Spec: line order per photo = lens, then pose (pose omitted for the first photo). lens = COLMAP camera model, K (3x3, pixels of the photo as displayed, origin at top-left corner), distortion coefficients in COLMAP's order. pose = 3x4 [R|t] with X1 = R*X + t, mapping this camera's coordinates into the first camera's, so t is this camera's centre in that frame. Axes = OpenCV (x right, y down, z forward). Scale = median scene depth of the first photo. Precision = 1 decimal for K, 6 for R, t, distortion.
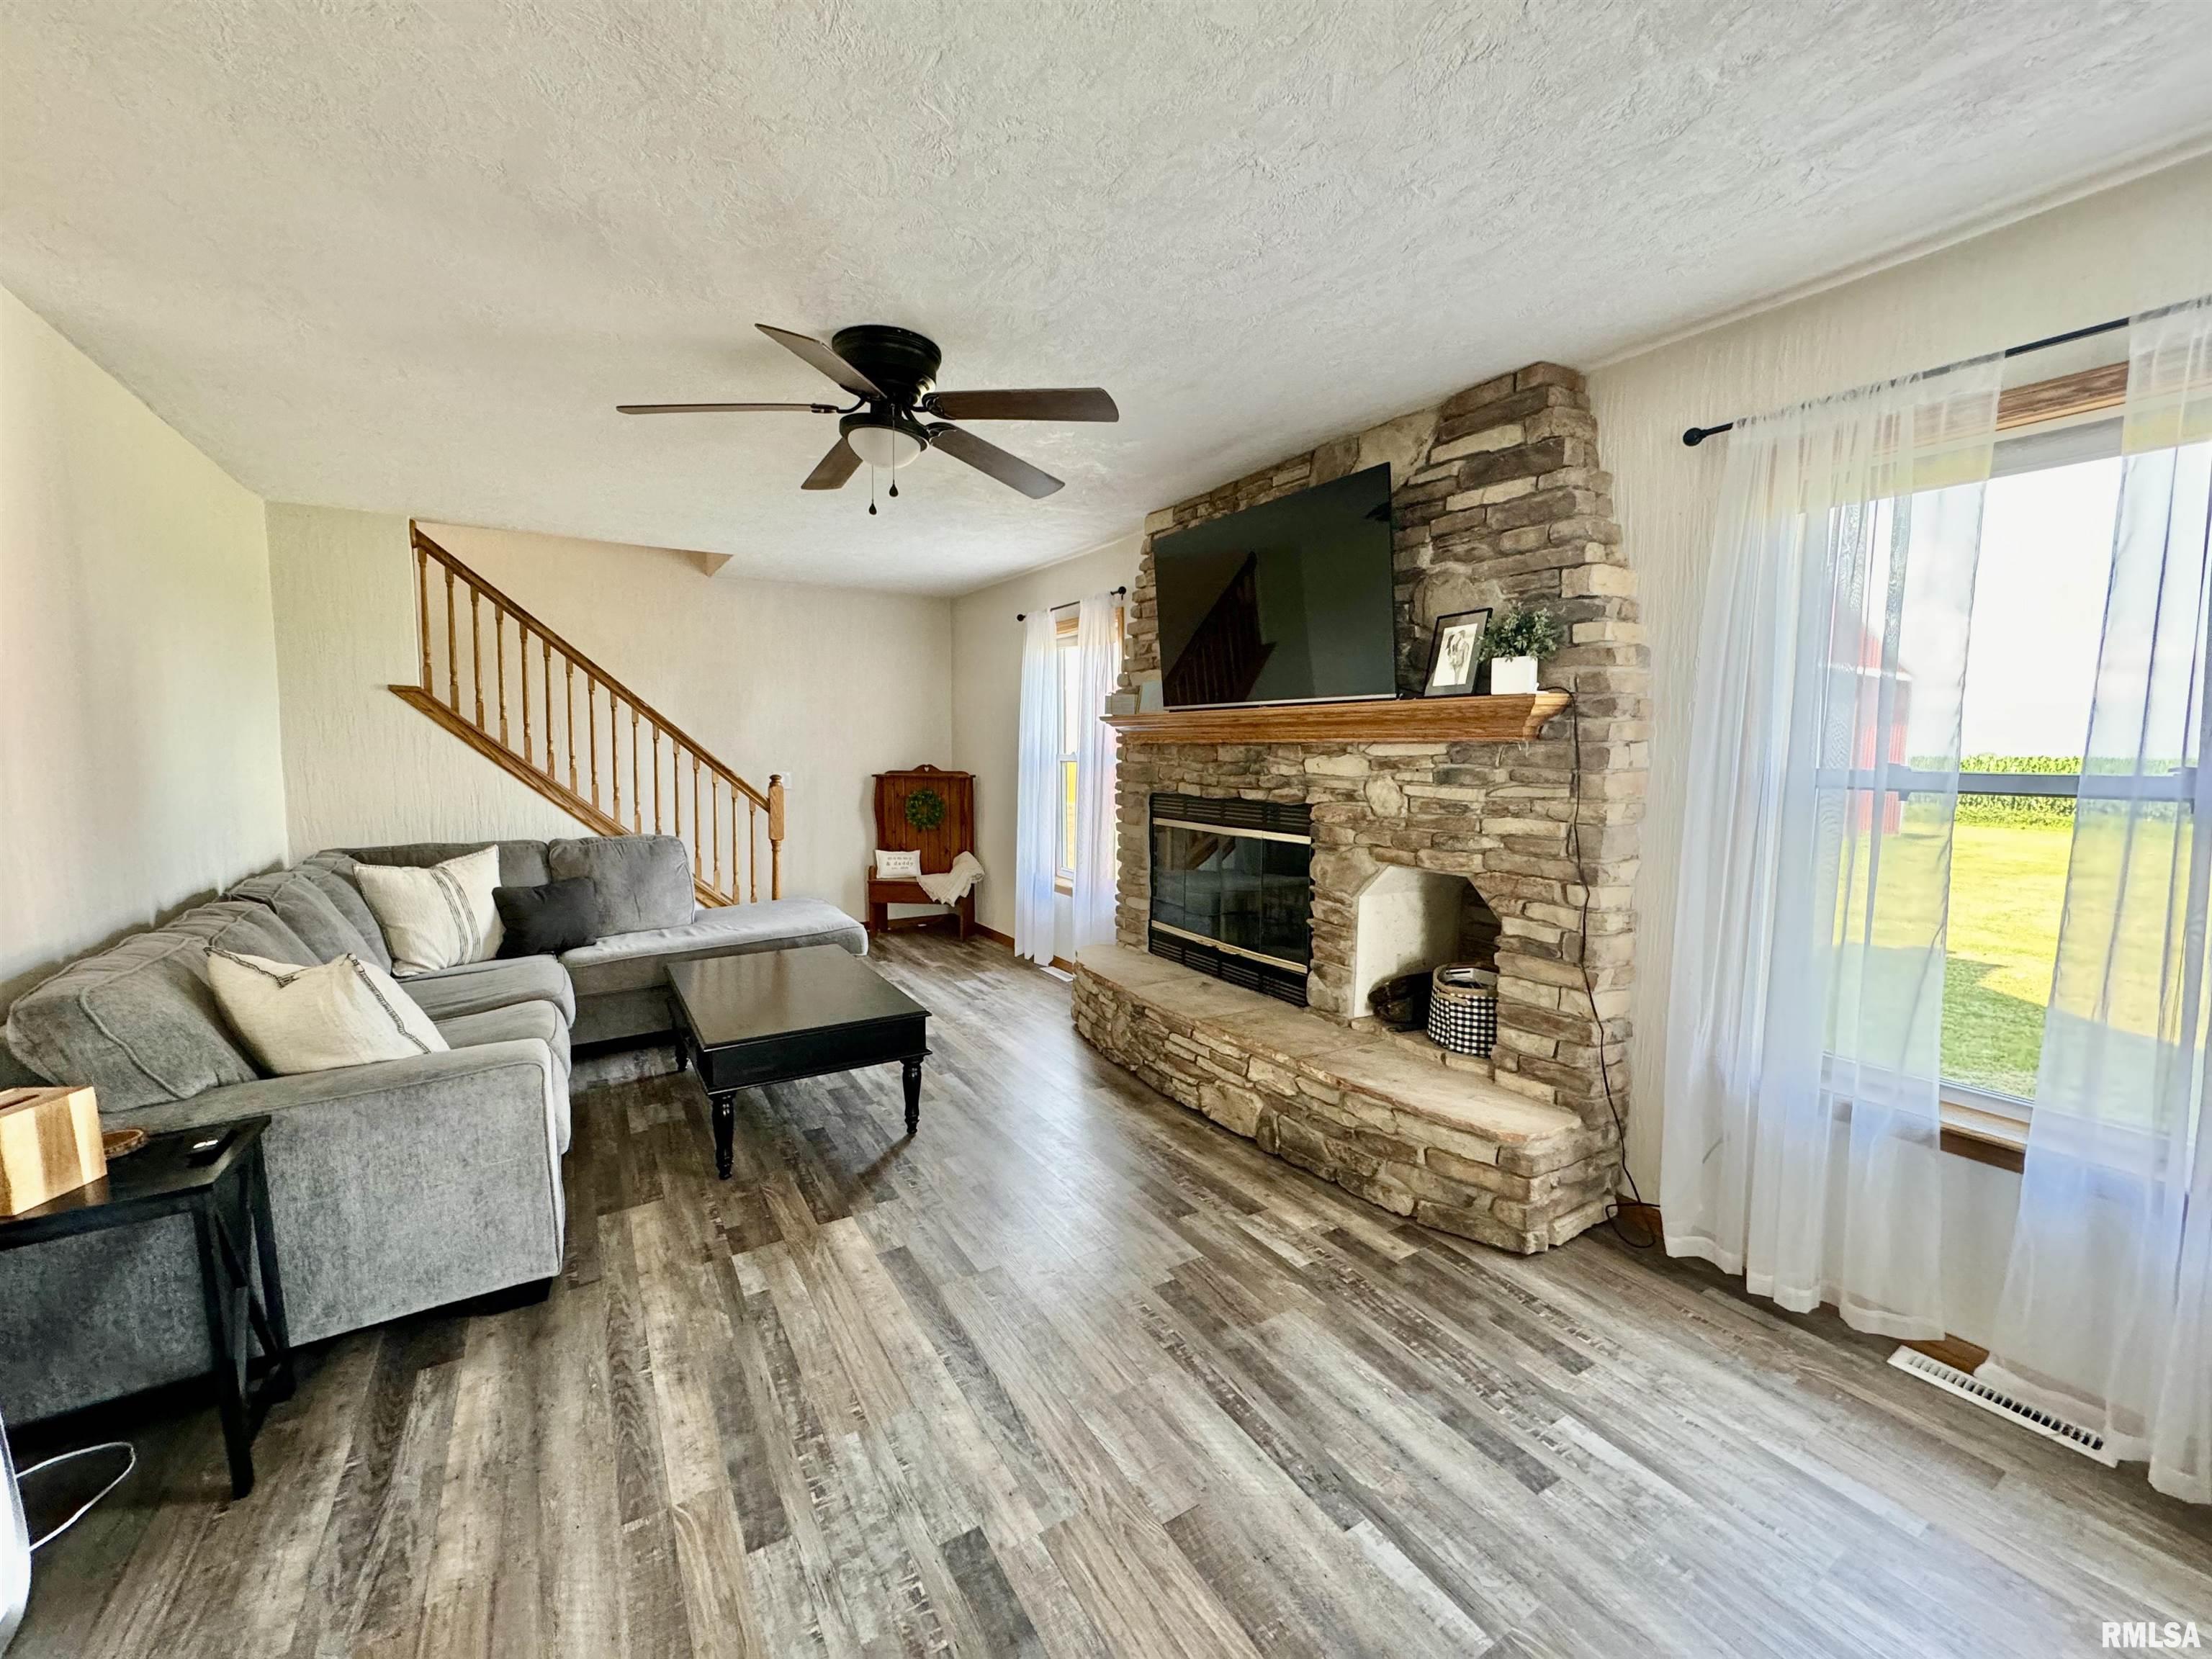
lens RADIAL K [[881.4, 0, 1107.6], [0, 881.4, 827.0], [0, 0, 1]] dist [-0.004009, 0.000397]
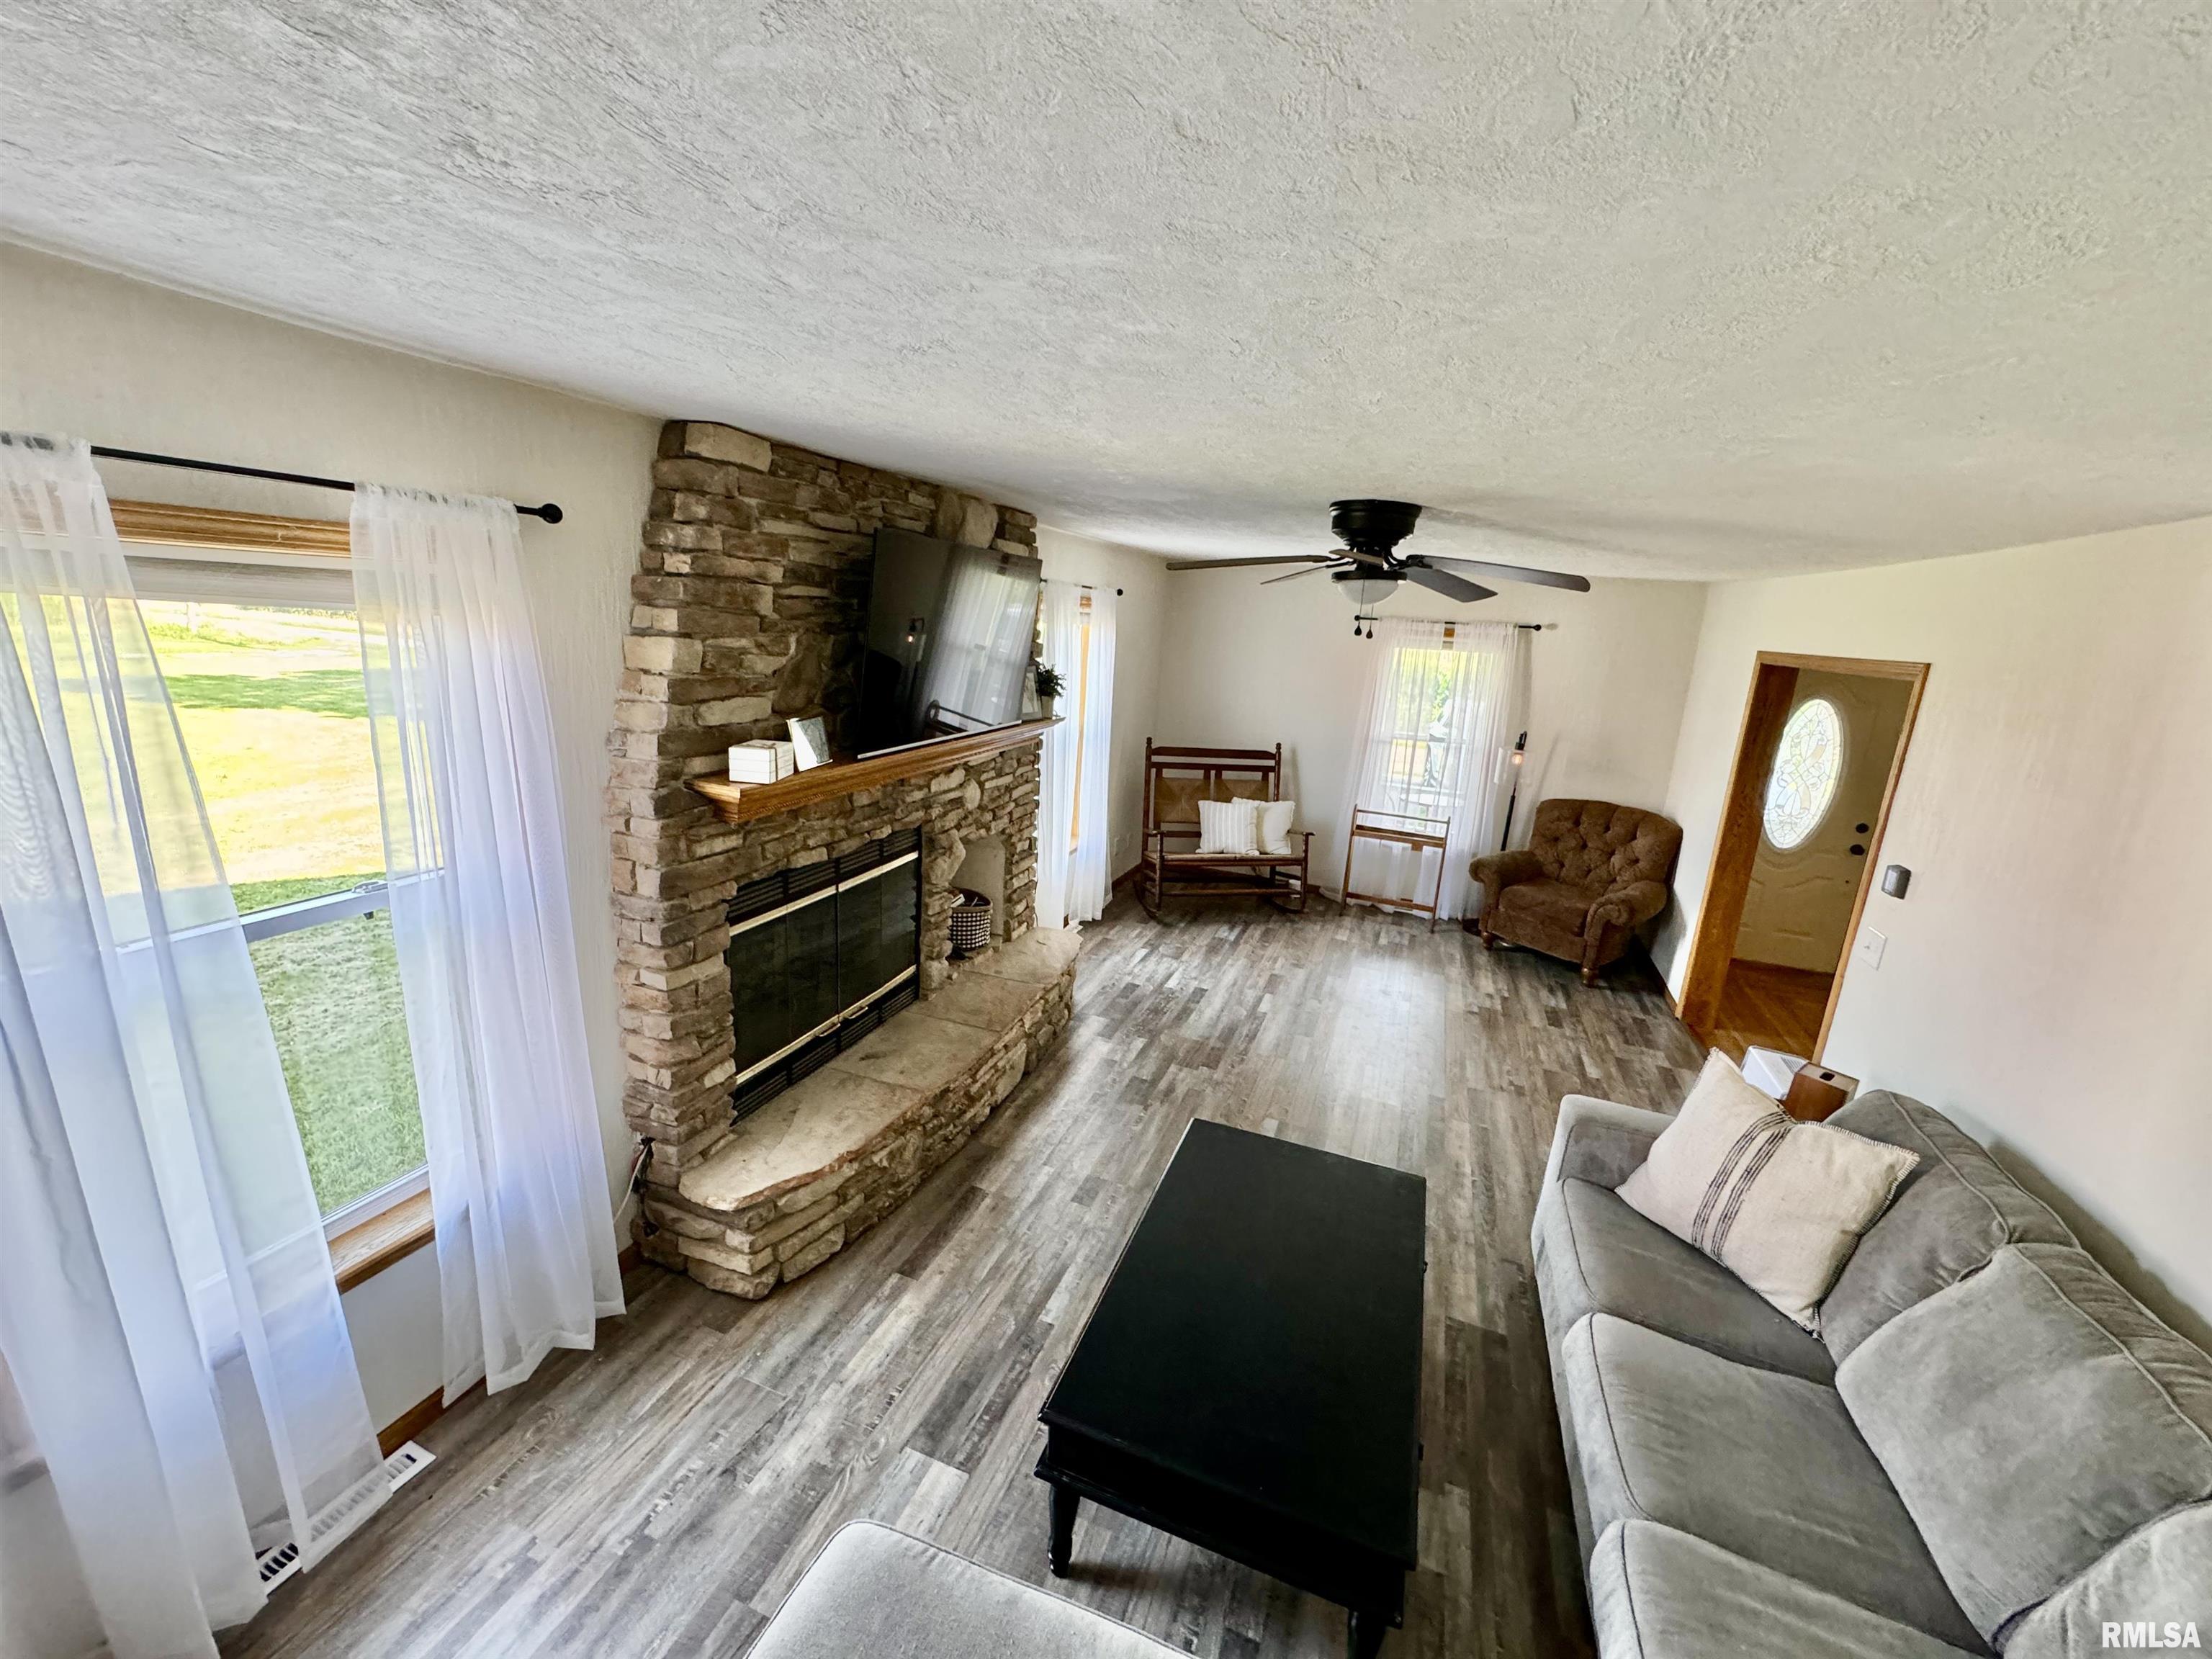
lens RADIAL K [[881.4, 0, 1107.6], [0, 881.4, 827.0], [0, 0, 1]] dist [-0.004009, 0.000397]
pose [[-0.610014, -0.233077, 0.757336, -1.178879], [0.001119, 0.955506, 0.294968, -0.545272], [-0.792390, 0.180783, -0.582612, 2.345600]]
